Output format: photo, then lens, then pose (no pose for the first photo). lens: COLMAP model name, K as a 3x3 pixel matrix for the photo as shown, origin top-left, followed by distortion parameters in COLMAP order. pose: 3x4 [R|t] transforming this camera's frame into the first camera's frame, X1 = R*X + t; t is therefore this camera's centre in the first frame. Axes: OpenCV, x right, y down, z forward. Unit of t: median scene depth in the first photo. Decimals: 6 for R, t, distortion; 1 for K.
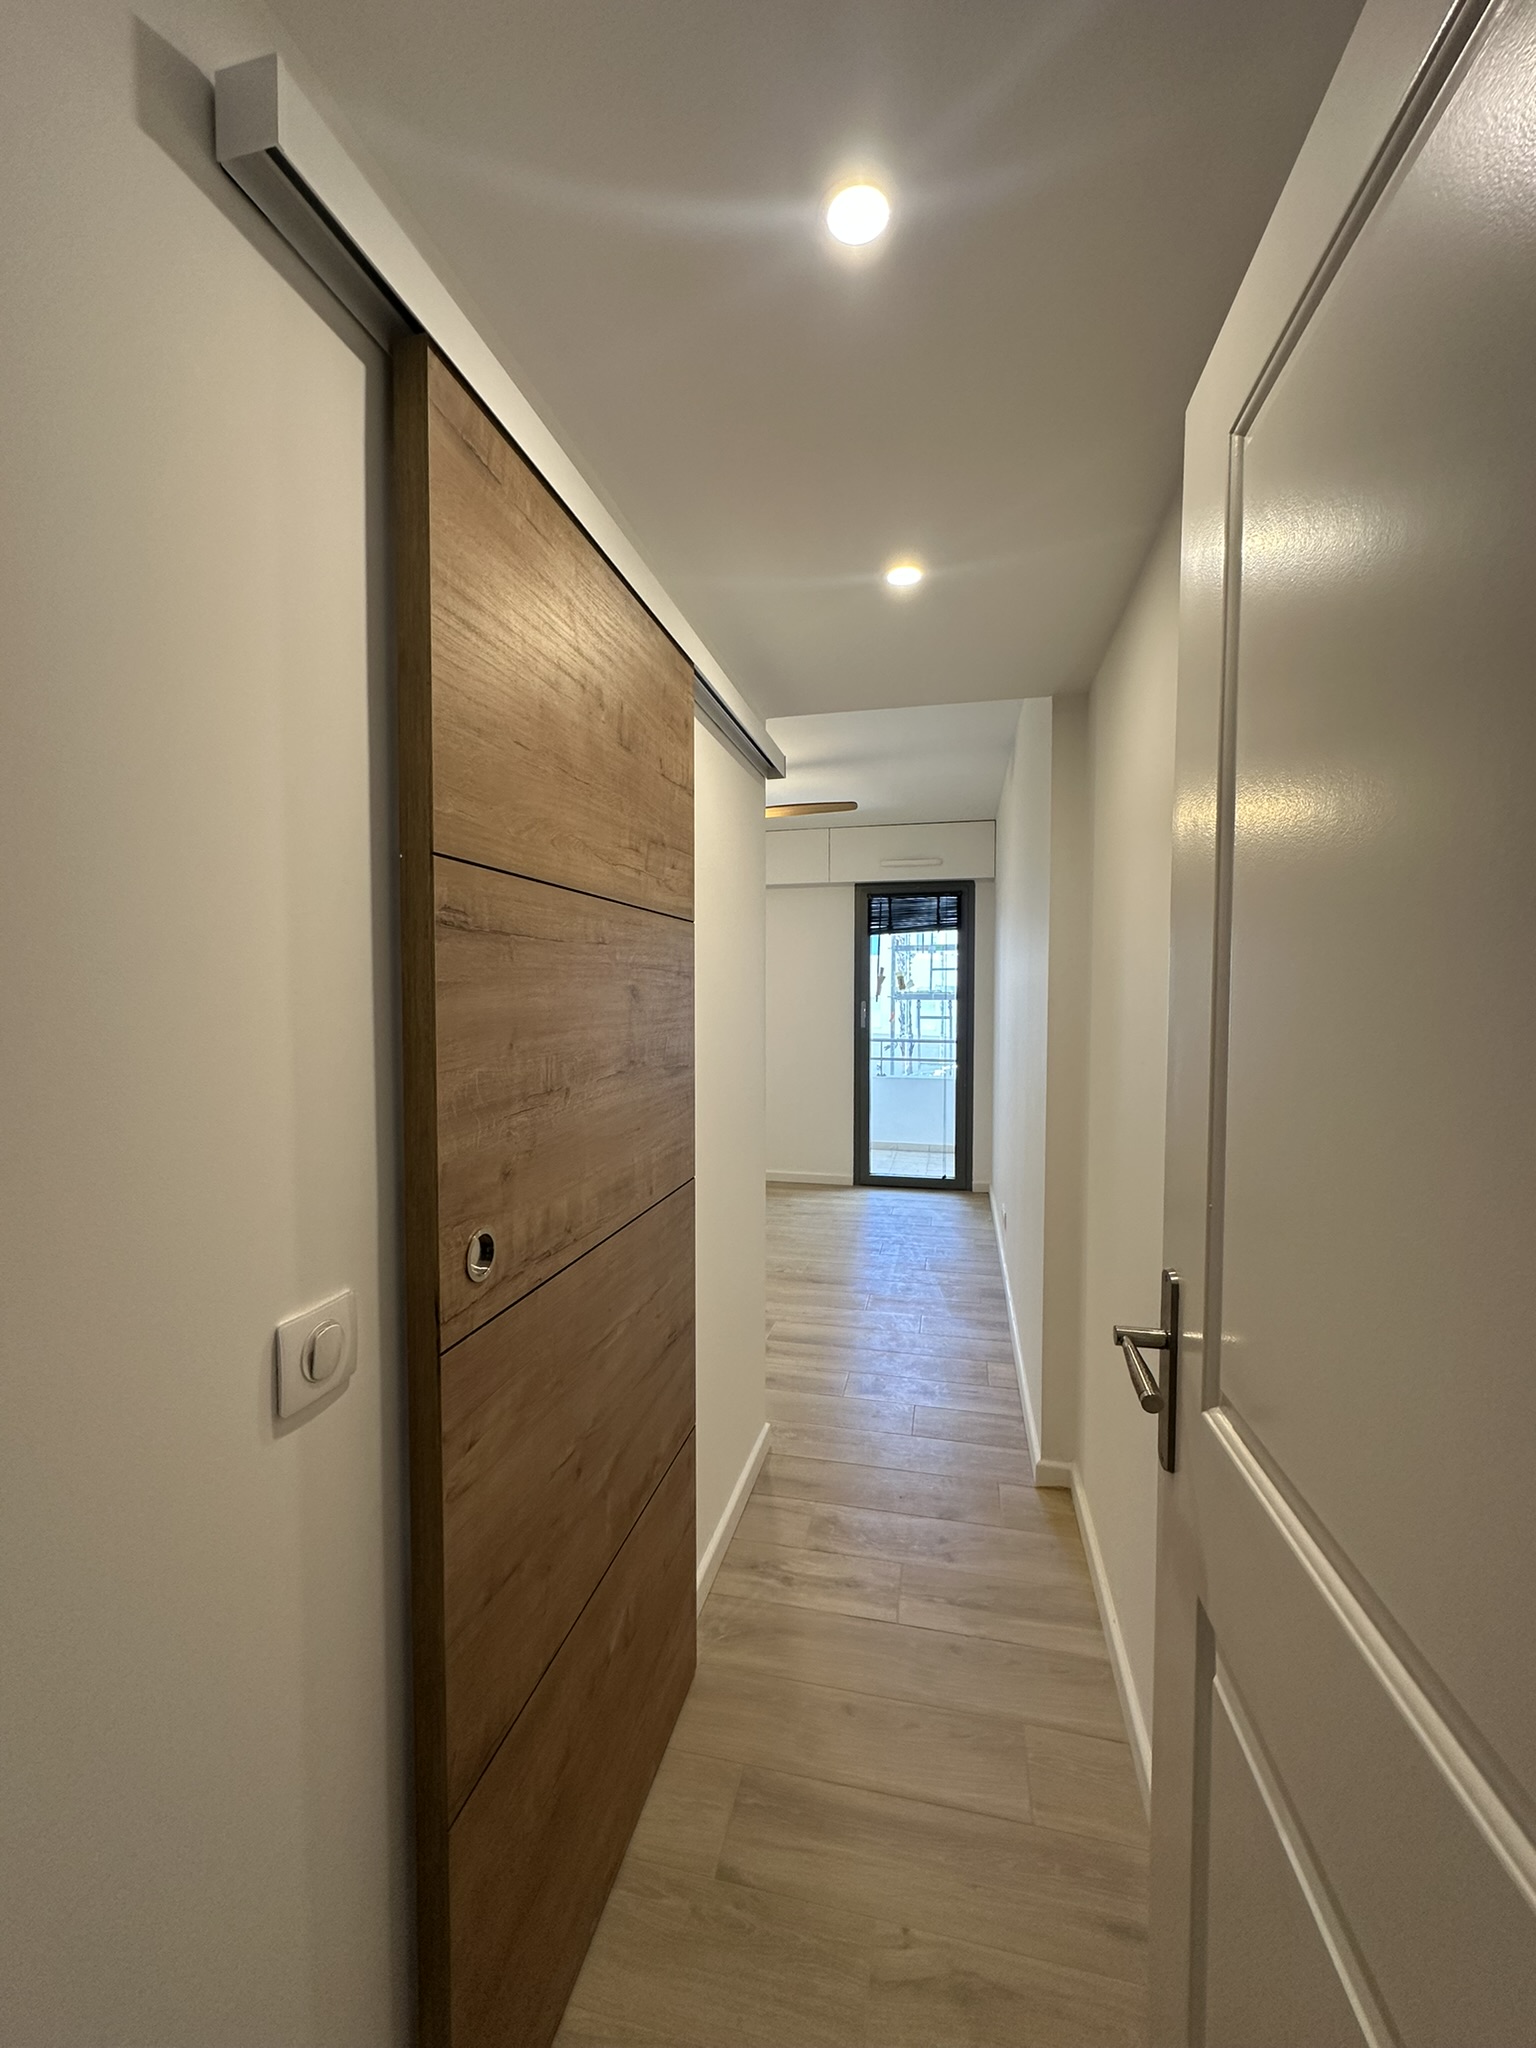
lens RADIAL K [[819.8, 0, 766.6], [0, 819.8, 1025.0], [0, 0, 1]] dist [-0.002120, -0.000074]
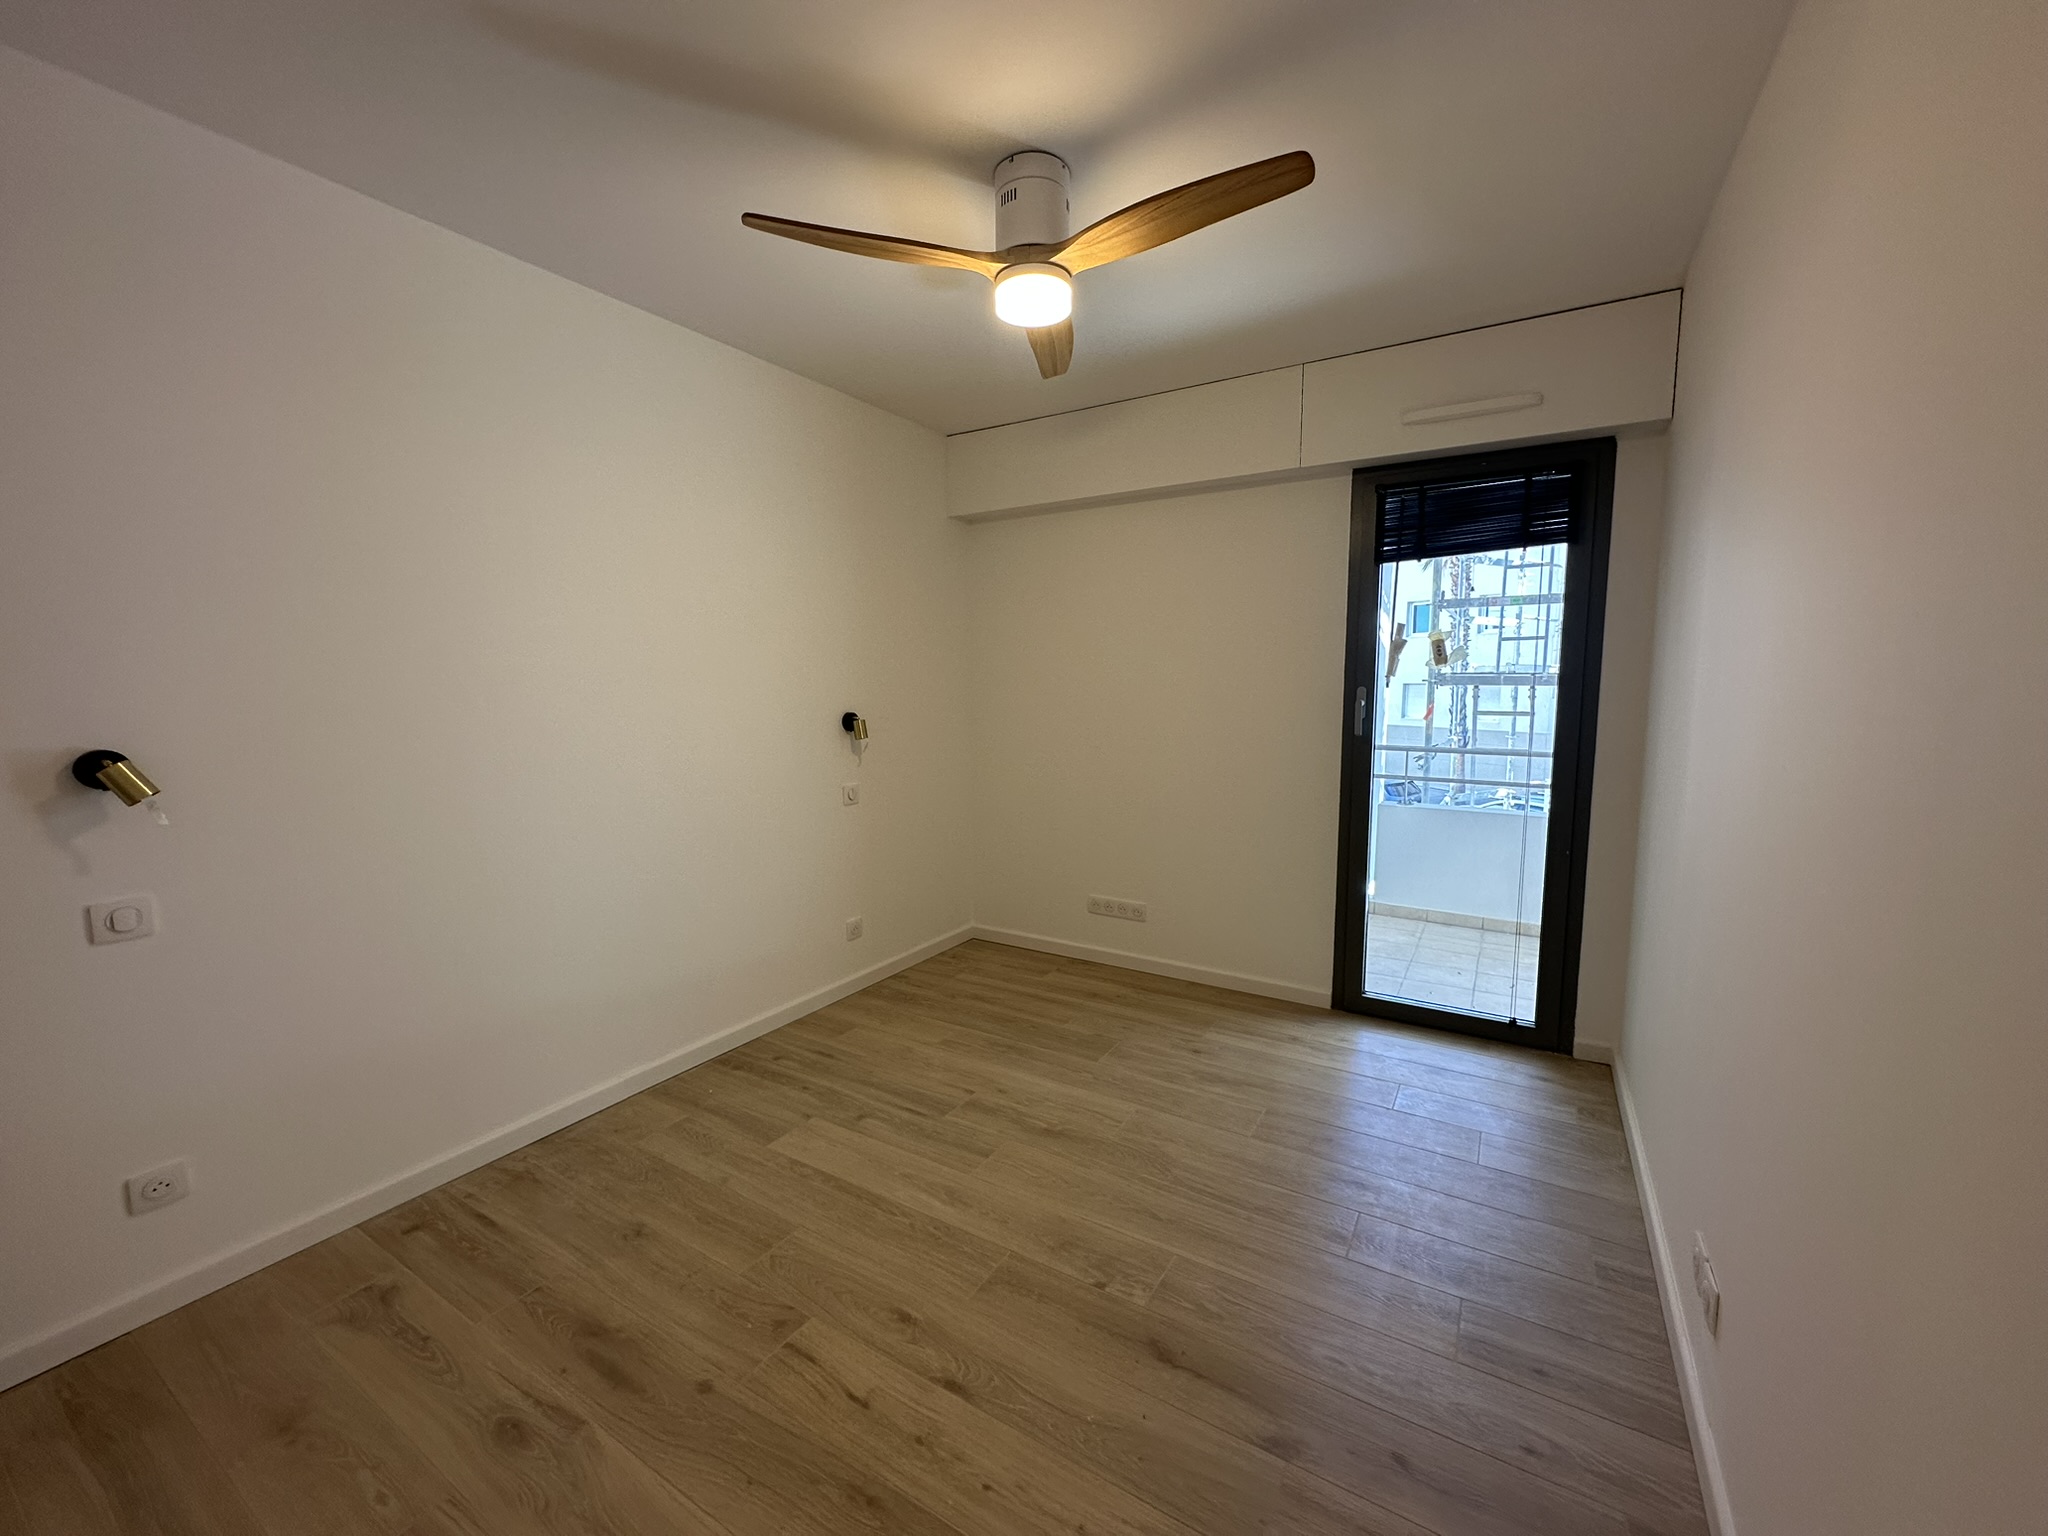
lens RADIAL K [[819.8, 0, 1026.4], [0, 819.8, 769.8], [0, 0, 1]] dist [-0.002120, -0.000074]
pose [[0.949833, 0.031021, -0.311216, 0.077061], [-0.009178, 0.997405, 0.071407, -0.010277], [0.312623, -0.064968, 0.947653, 0.405621]]
